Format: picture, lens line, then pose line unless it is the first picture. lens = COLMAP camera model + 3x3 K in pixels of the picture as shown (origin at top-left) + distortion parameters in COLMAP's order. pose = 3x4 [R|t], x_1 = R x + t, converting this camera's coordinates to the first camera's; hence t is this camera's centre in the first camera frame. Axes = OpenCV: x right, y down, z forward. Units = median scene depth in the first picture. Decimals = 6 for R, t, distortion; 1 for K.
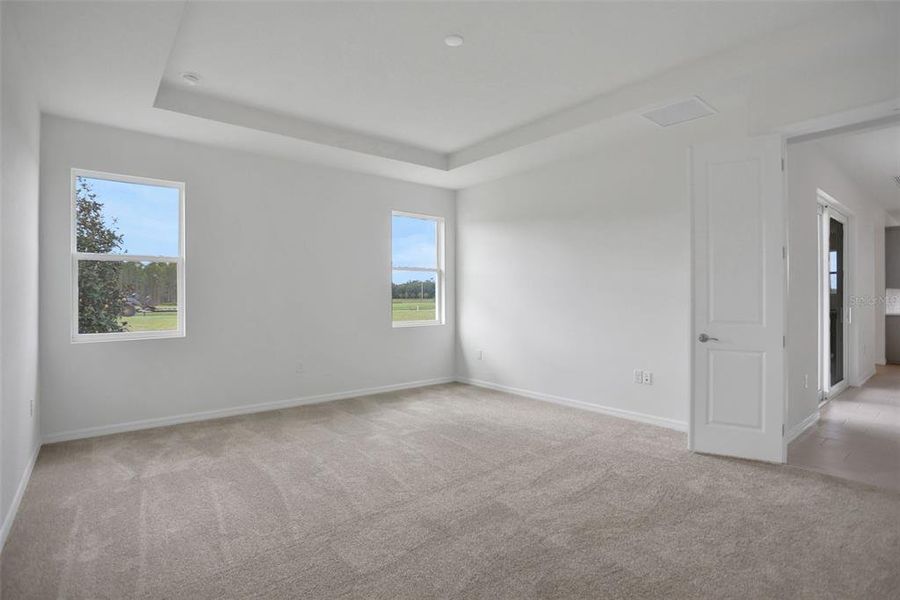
lens RADIAL K [[458.6, 0, 446.9], [0, 458.6, 301.3], [0, 0, 1]] dist [-0.012932, 0.000173]
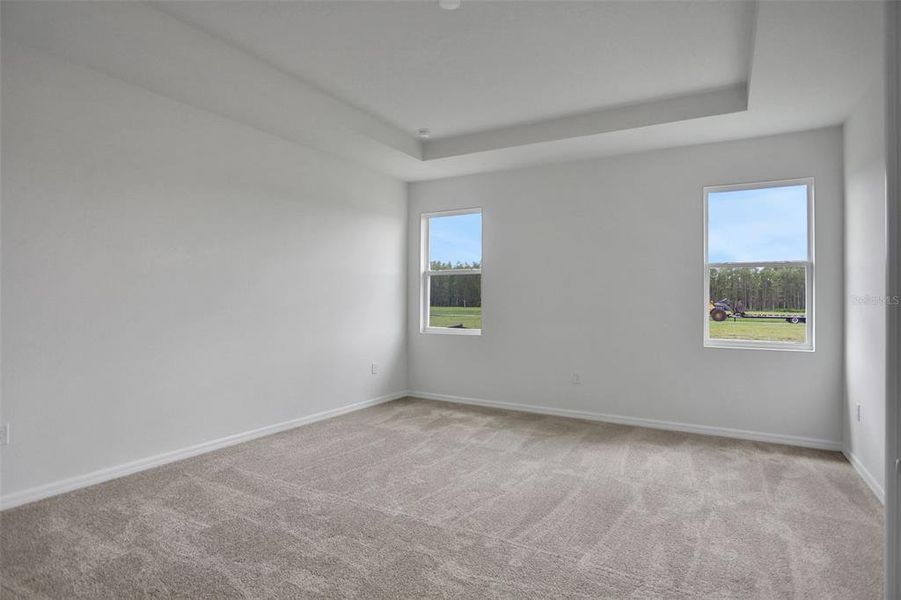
lens RADIAL K [[468.9, 0, 448.7], [0, 468.9, 295.5], [0, 0, 1]] dist [-0.005532, -0.000056]
pose [[0.367539, -0.004077, -0.929999, 0.570612], [-0.020562, 0.999710, -0.012509, -0.008807], [0.929781, 0.023721, 0.367349, 0.475612]]
